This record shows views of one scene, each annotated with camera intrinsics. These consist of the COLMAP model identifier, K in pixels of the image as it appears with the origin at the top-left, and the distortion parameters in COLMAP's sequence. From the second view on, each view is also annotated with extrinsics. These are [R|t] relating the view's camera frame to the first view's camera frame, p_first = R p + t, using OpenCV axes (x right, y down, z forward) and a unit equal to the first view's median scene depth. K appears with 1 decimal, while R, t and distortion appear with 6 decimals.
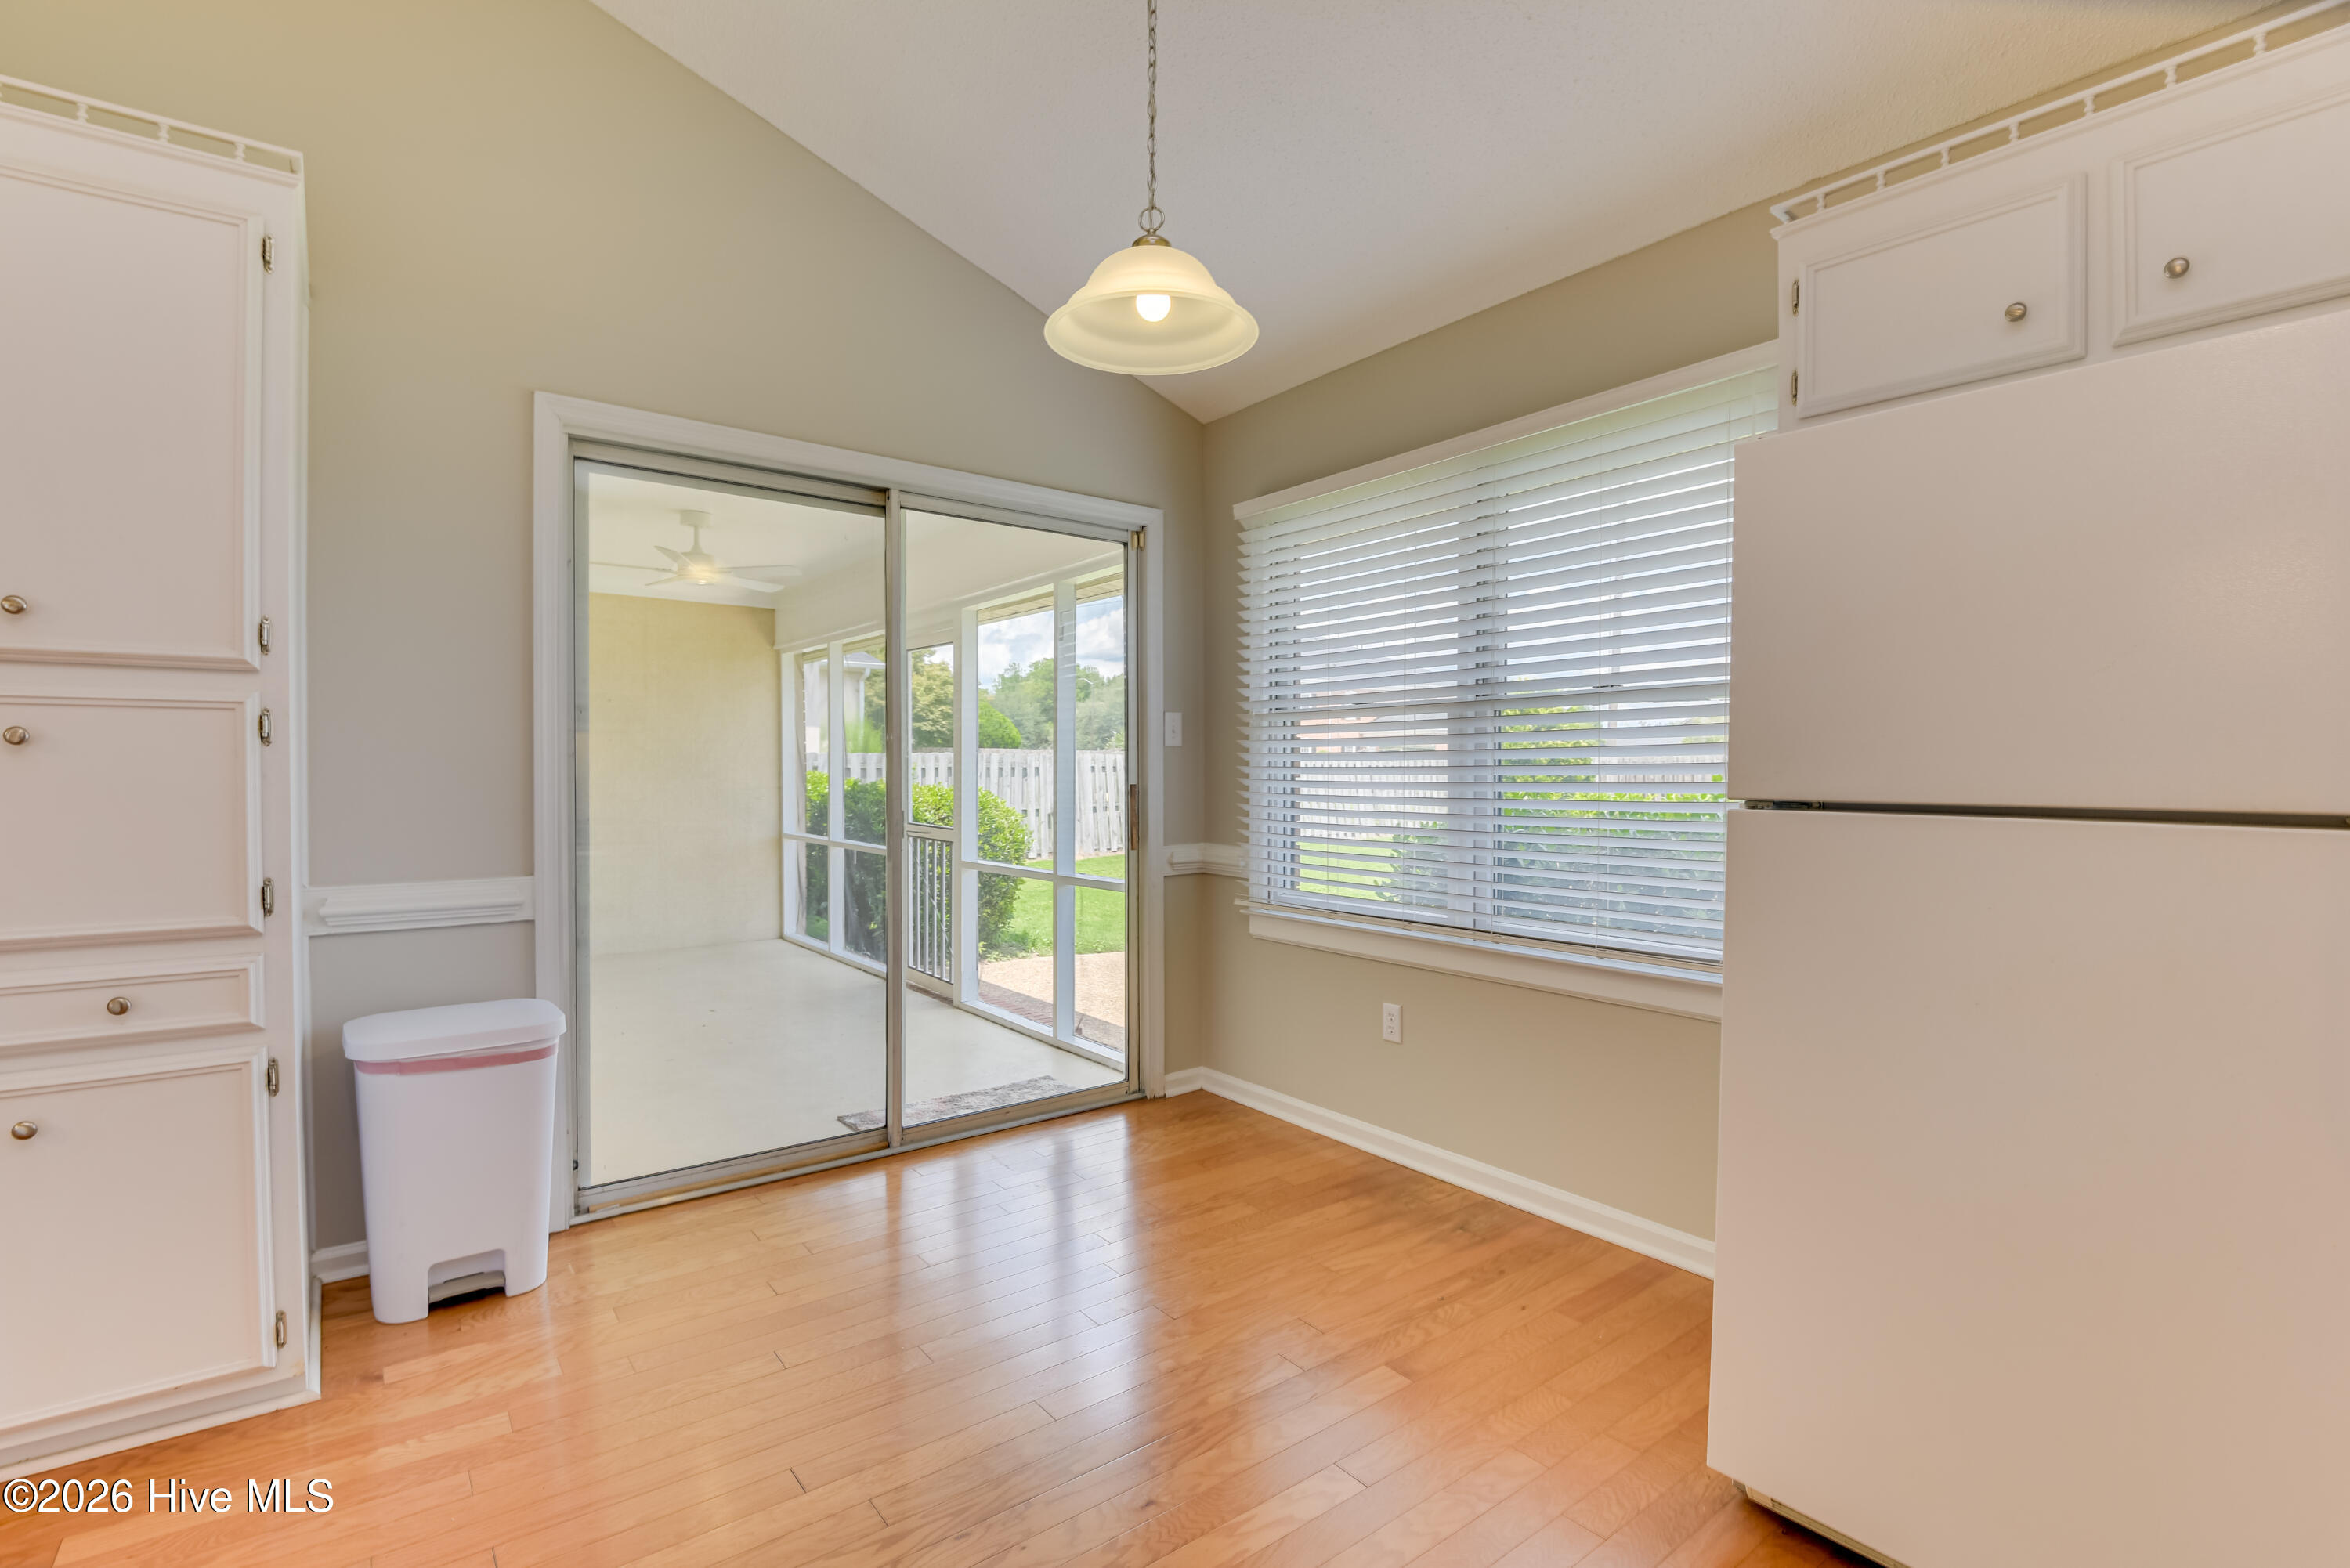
lens RADIAL K [[1098.0, 0, 1182.8], [0, 1098.0, 799.2], [0, 0, 1]] dist [-0.000592, -0.010106]
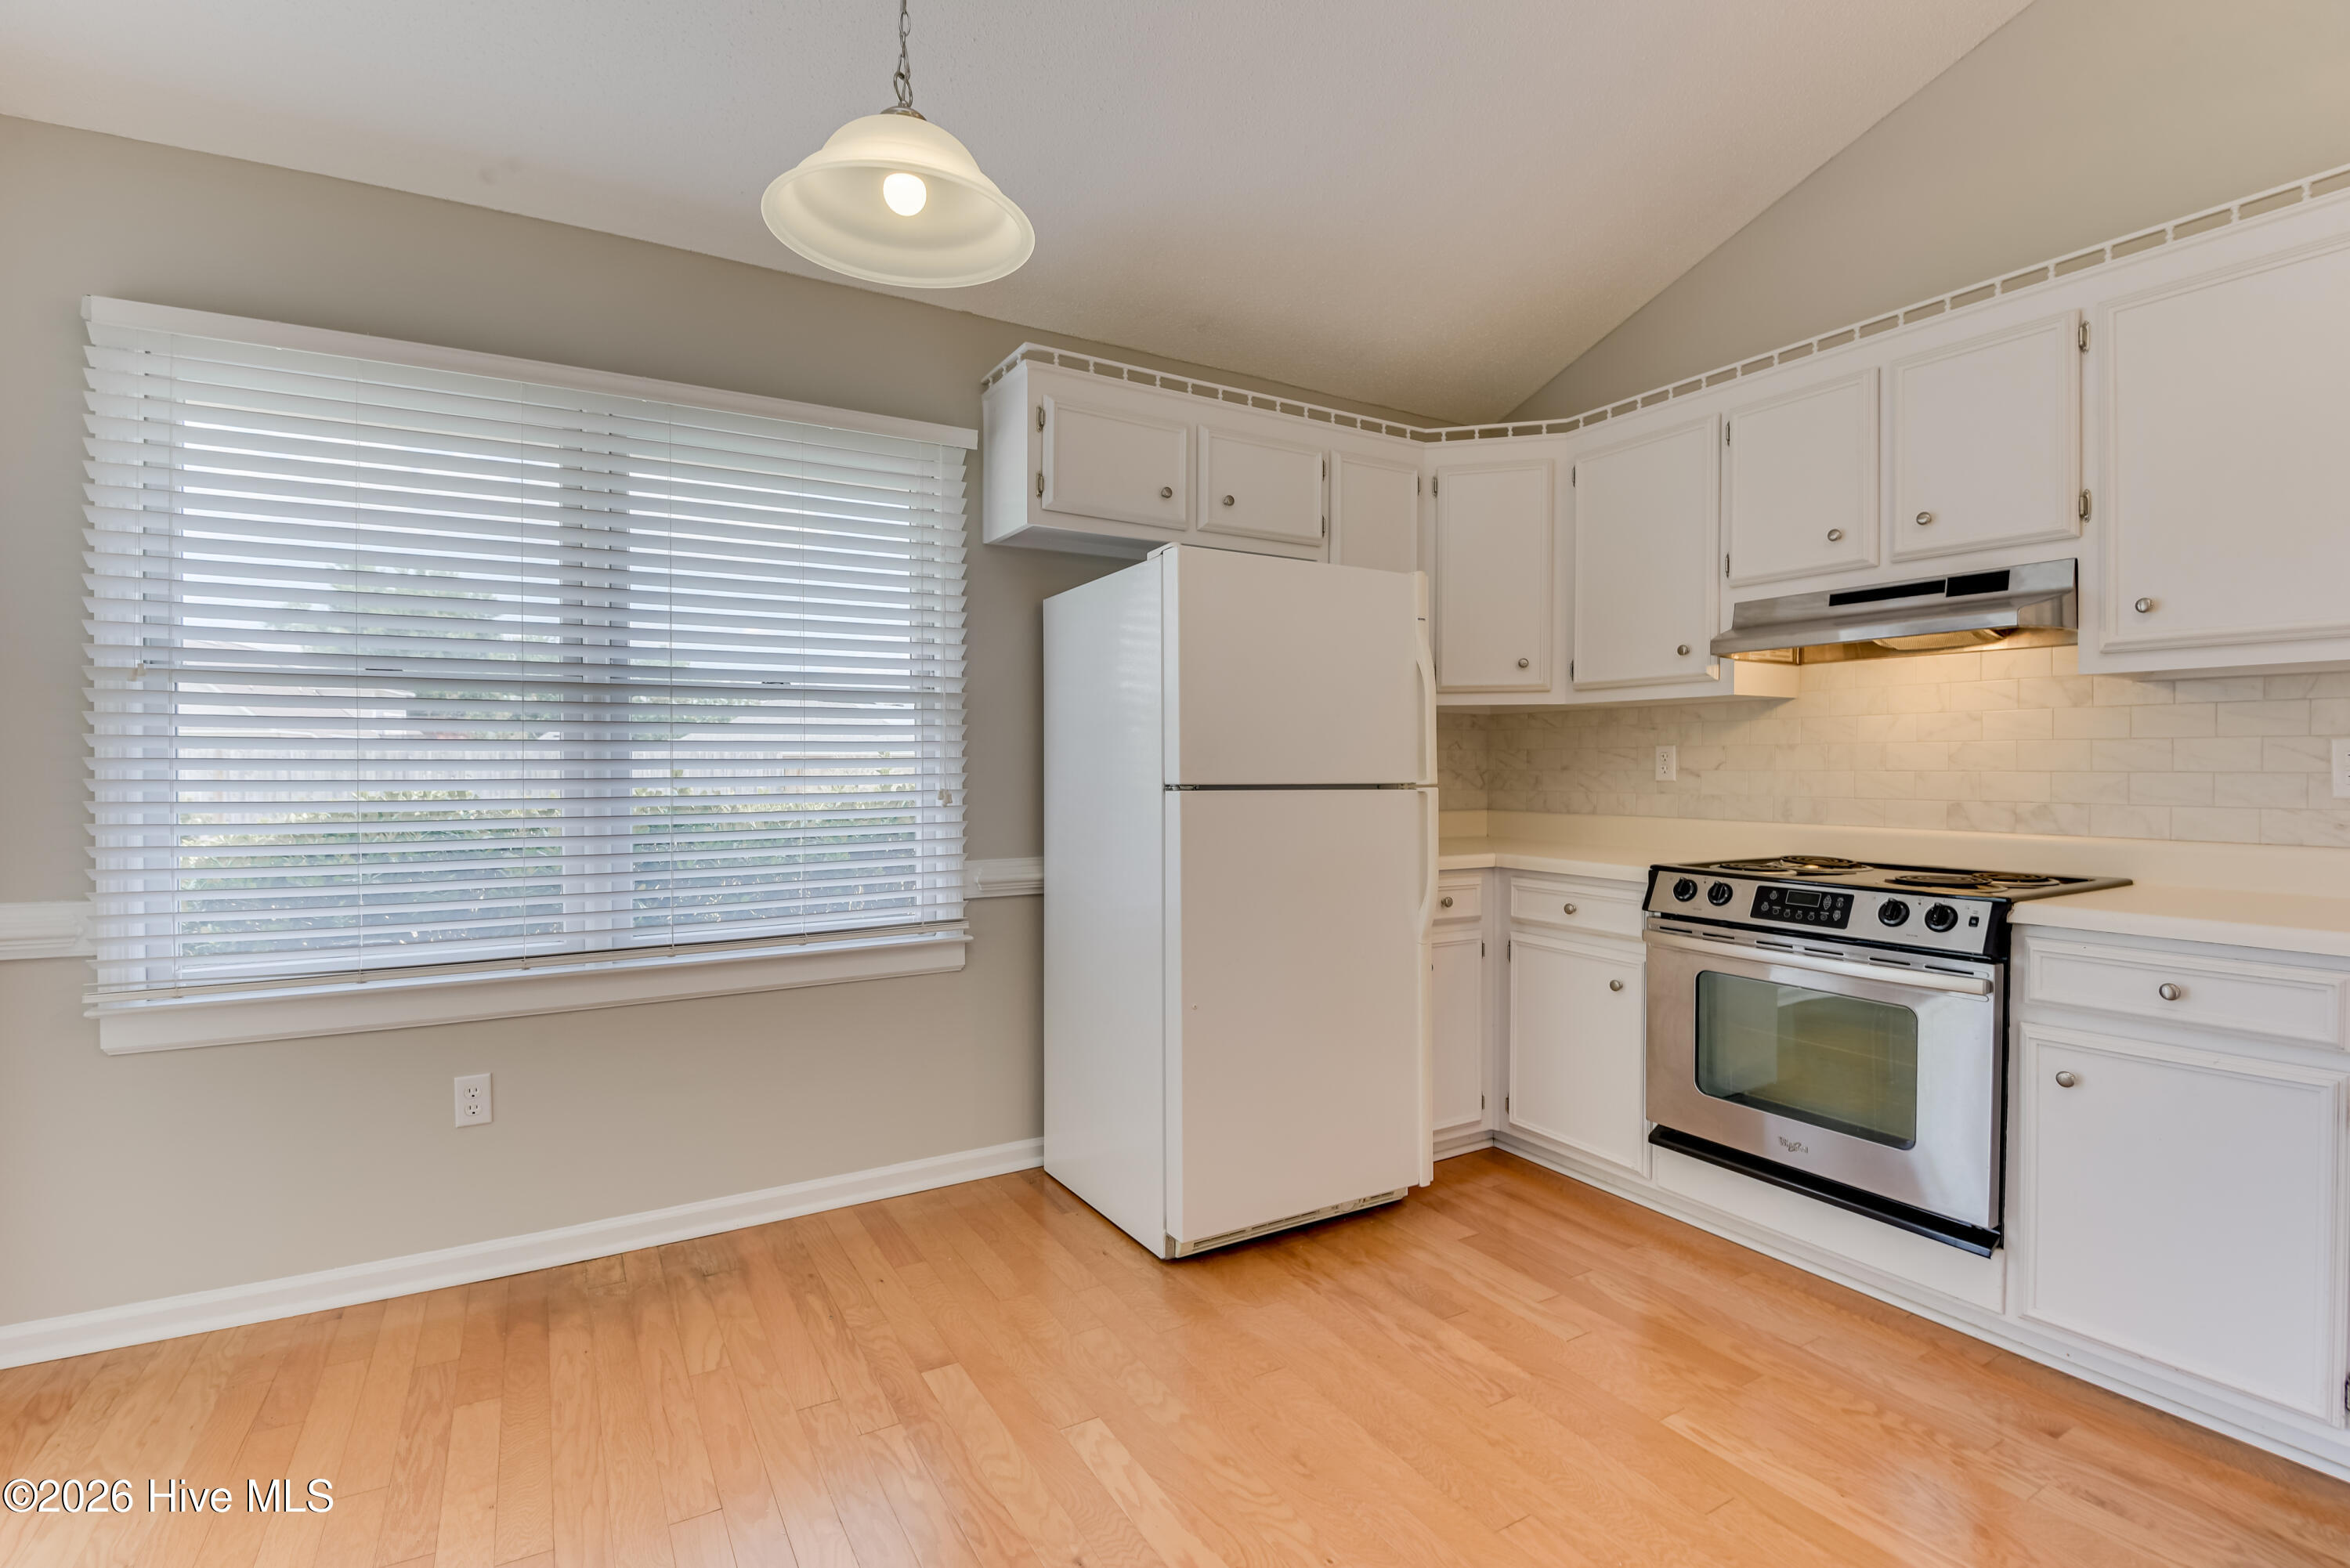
lens RADIAL K [[1098.0, 0, 1182.8], [0, 1098.0, 799.2], [0, 0, 1]] dist [-0.000592, -0.010106]
pose [[0.112074, -0.030092, 0.993244, -0.646223], [0.023796, 0.999336, 0.027591, -0.015190], [-0.993415, 0.020543, 0.112715, 0.559923]]
